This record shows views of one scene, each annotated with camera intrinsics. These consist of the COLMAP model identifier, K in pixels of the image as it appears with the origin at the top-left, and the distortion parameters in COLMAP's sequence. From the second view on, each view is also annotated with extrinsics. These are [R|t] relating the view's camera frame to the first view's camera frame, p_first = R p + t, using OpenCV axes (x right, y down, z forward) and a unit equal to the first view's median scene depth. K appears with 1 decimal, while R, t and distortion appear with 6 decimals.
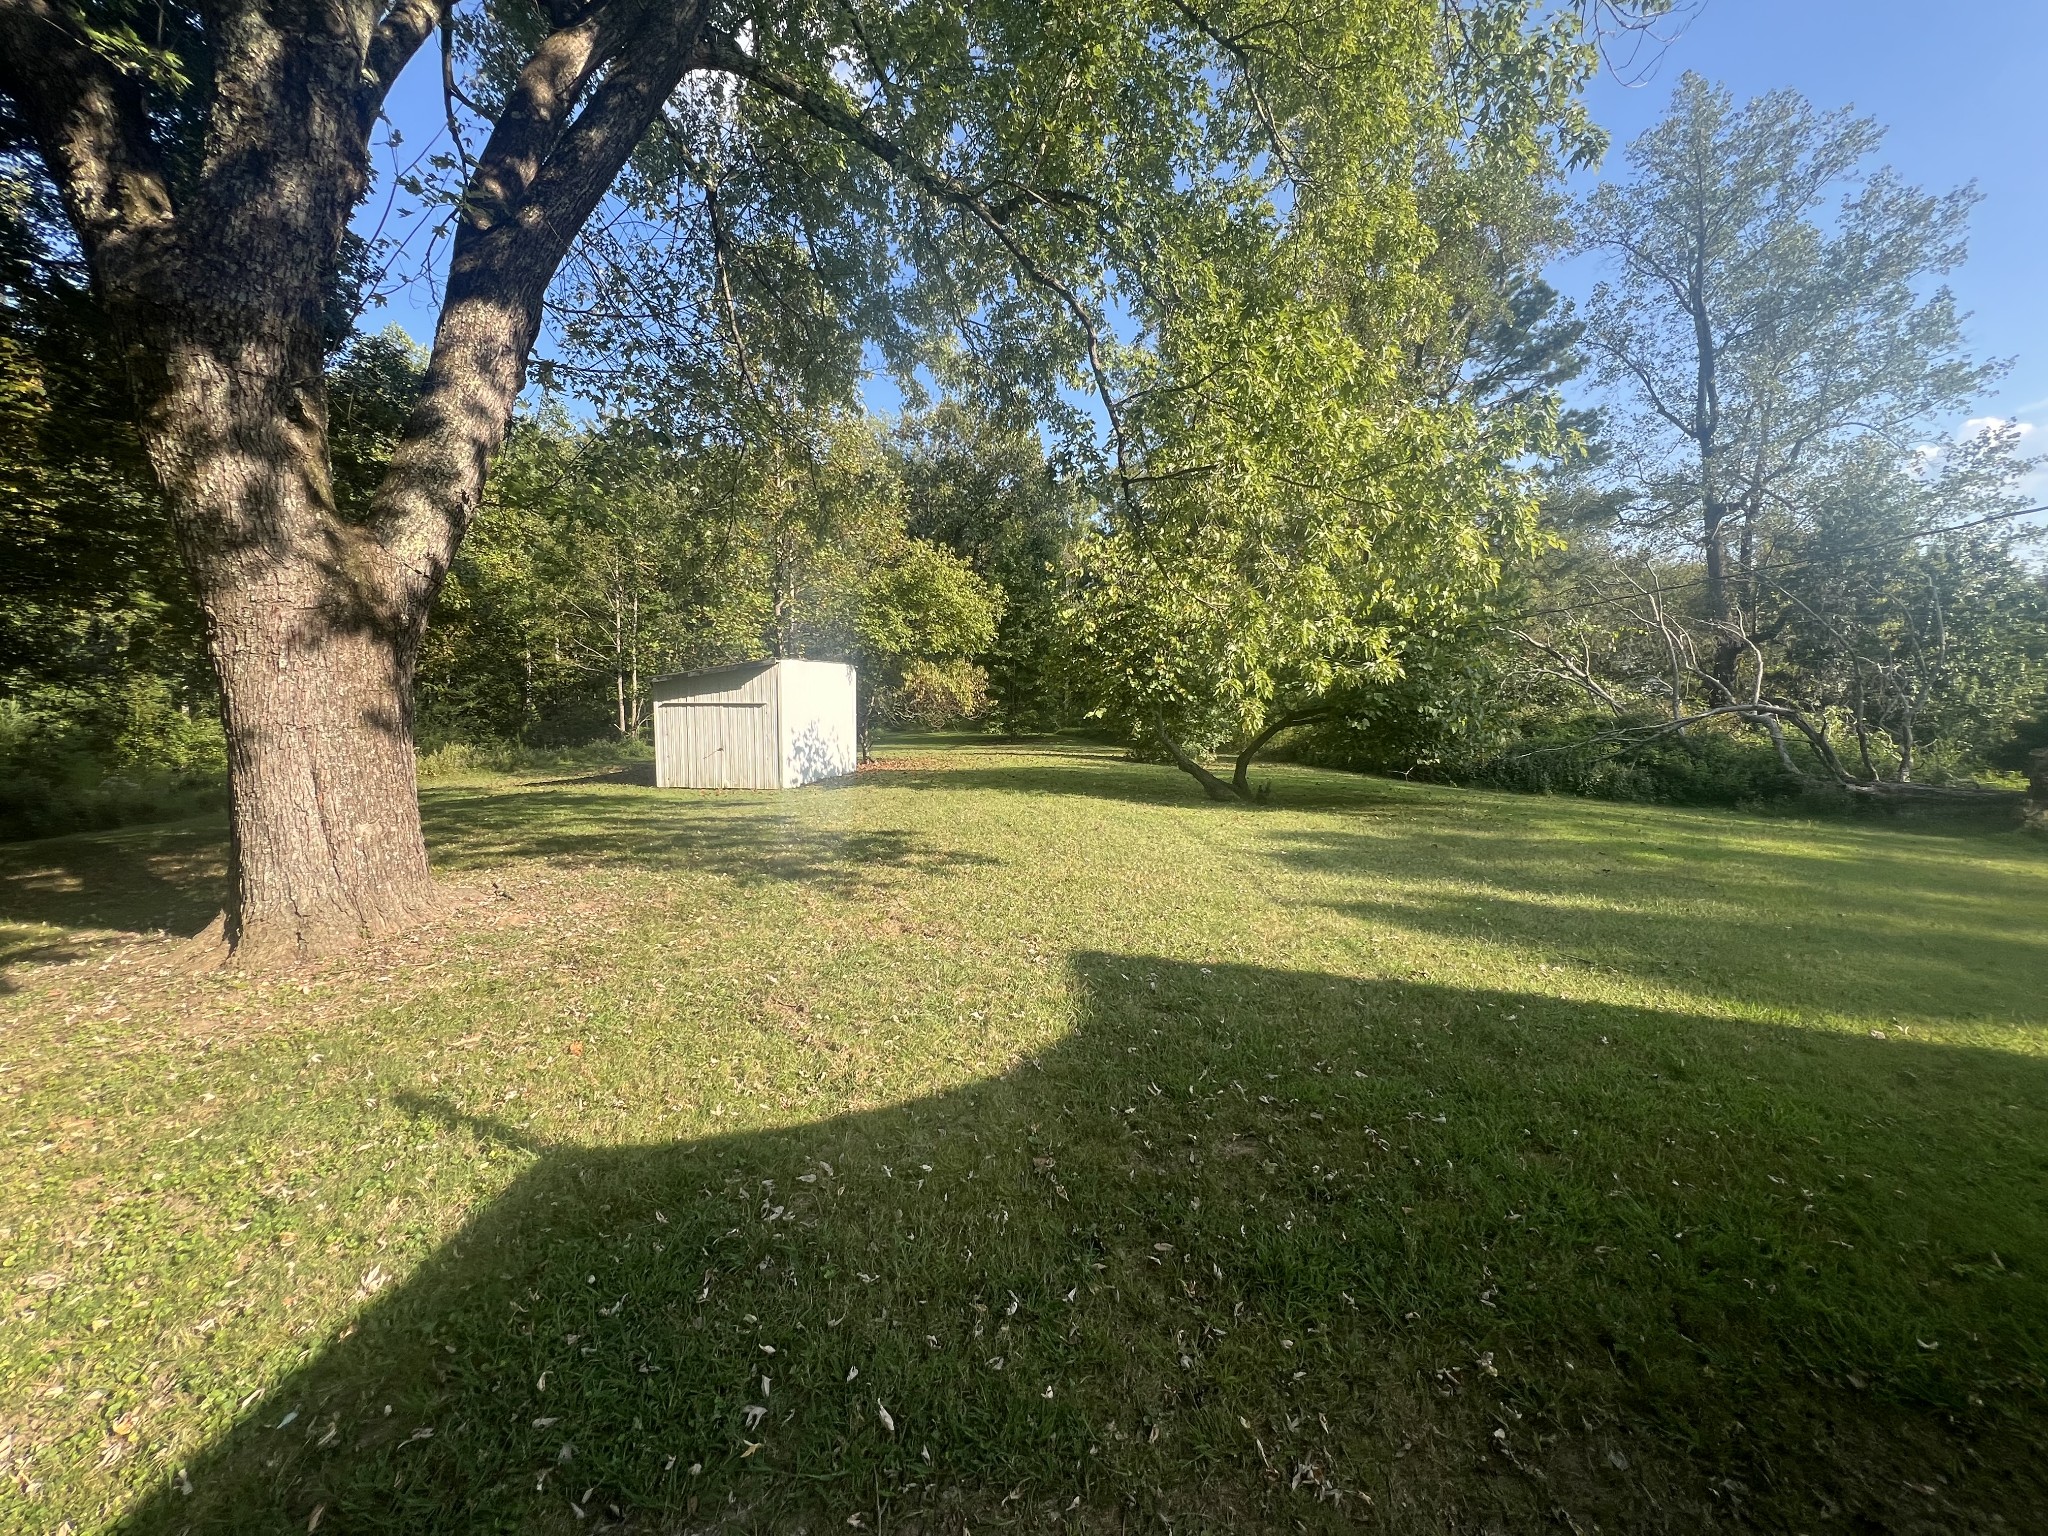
lens RADIAL K [[815.6, 0, 1021.5], [0, 815.6, 767.4], [0, 0, 1]] dist [-0.001806, 0.000183]
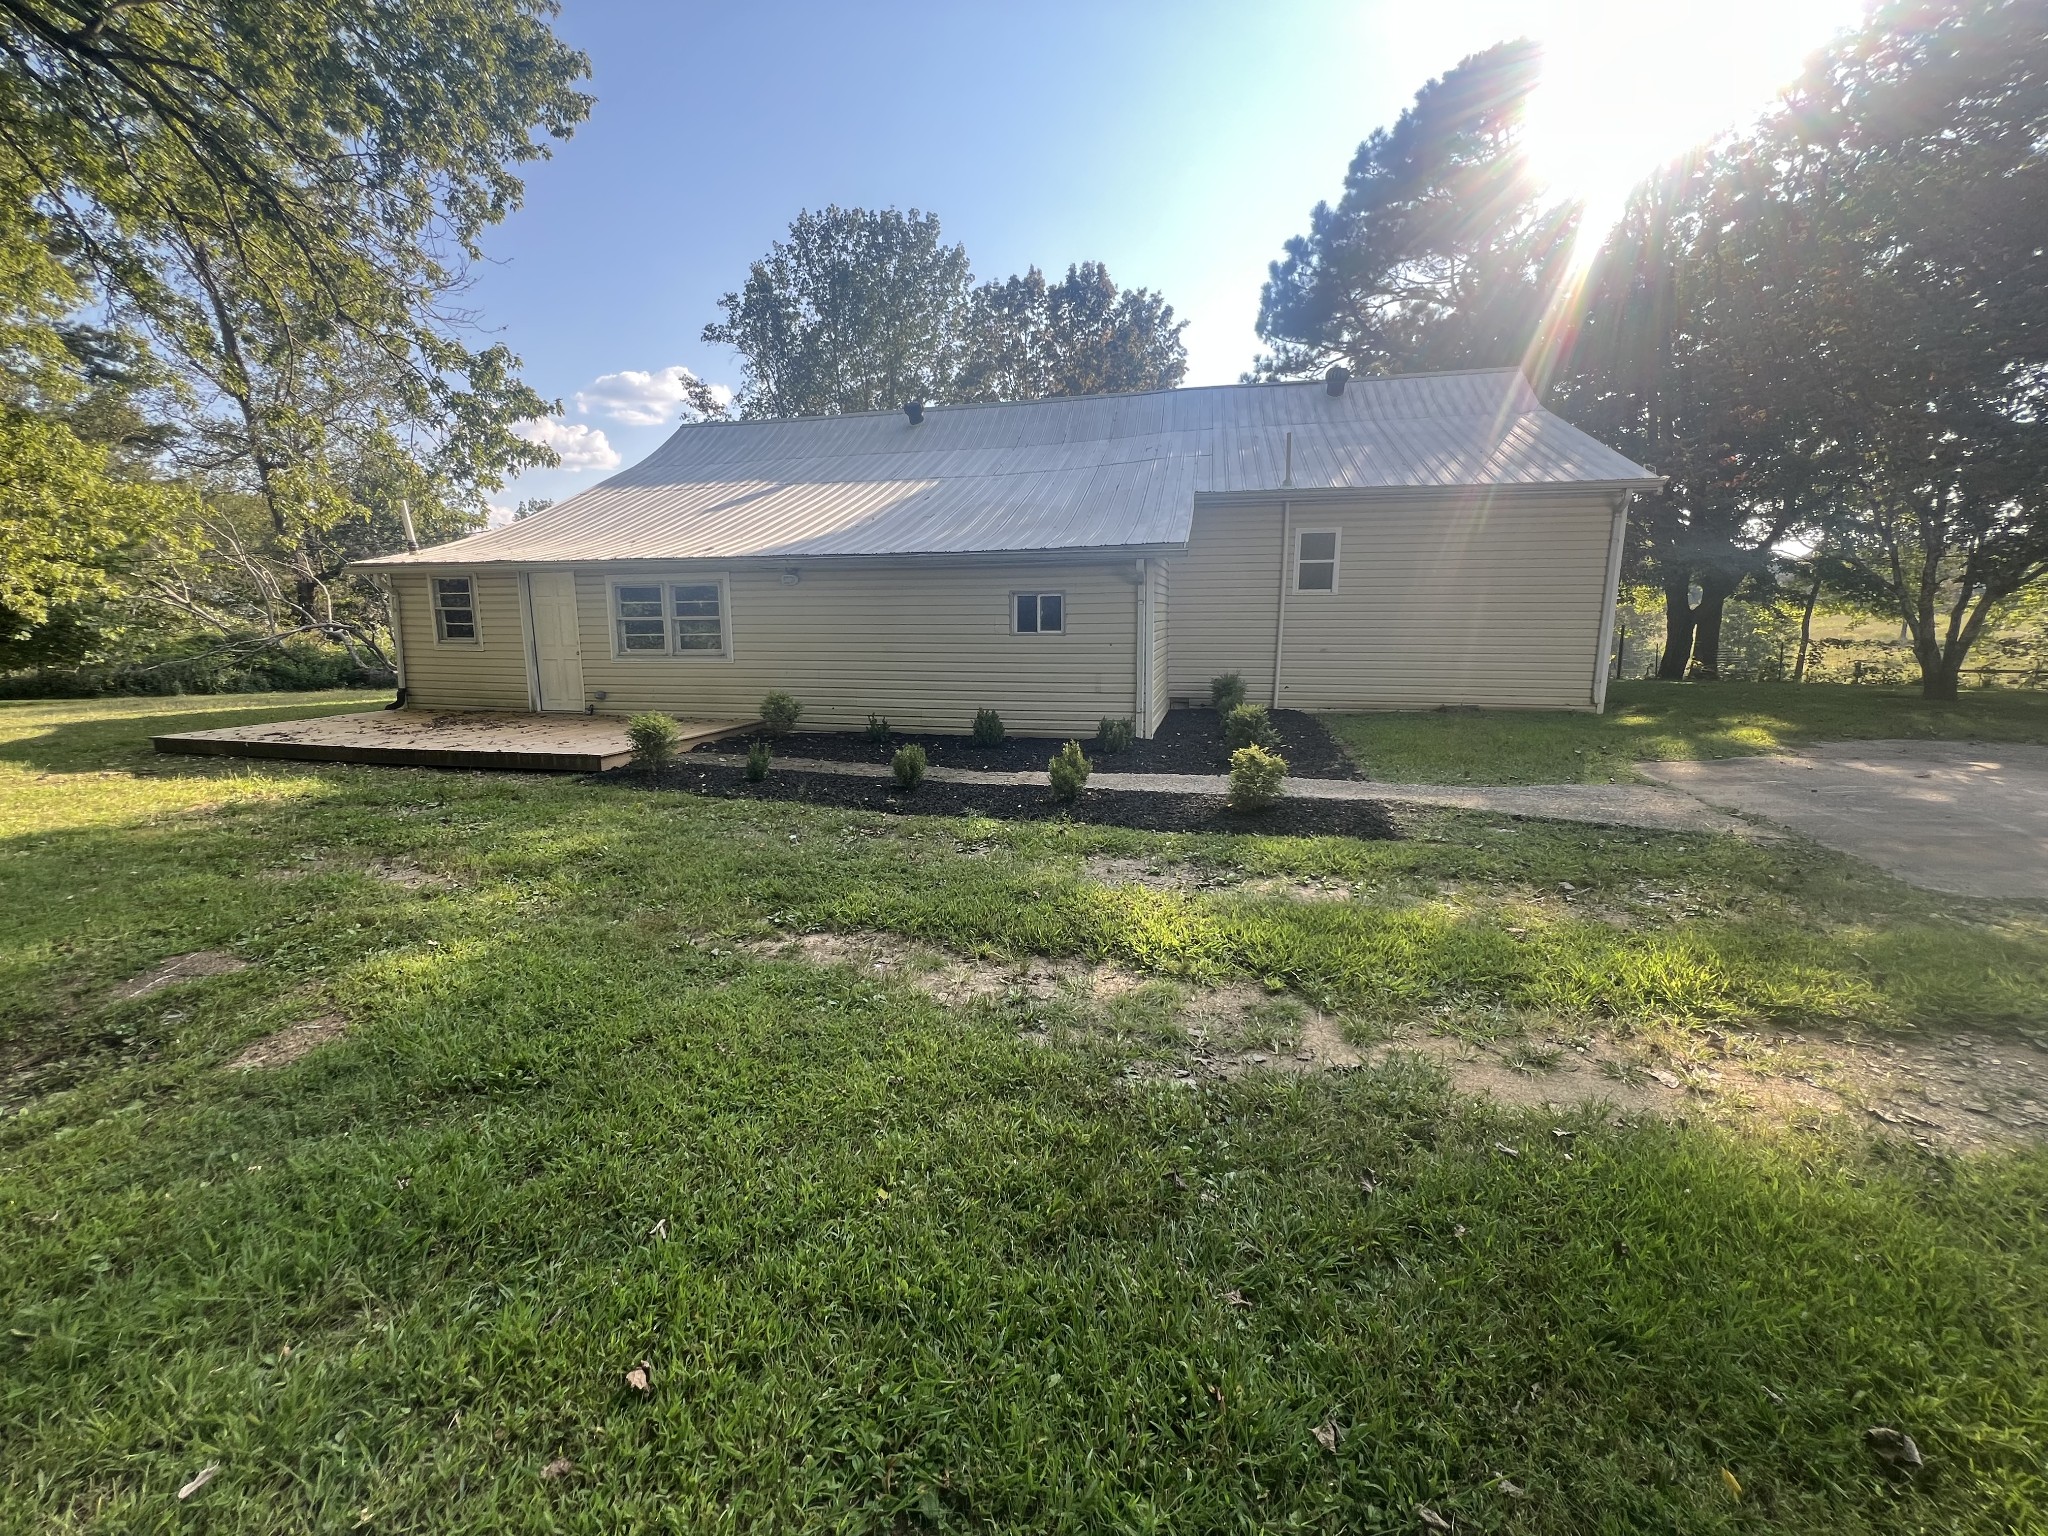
lens RADIAL K [[815.6, 0, 1021.5], [0, 815.6, 767.4], [0, 0, 1]] dist [-0.001806, 0.000183]
pose [[0.158771, -0.181320, 0.970523, -0.325656], [0.102964, 0.980673, 0.166372, 0.053614], [-0.981932, 0.073514, 0.174372, -0.404268]]
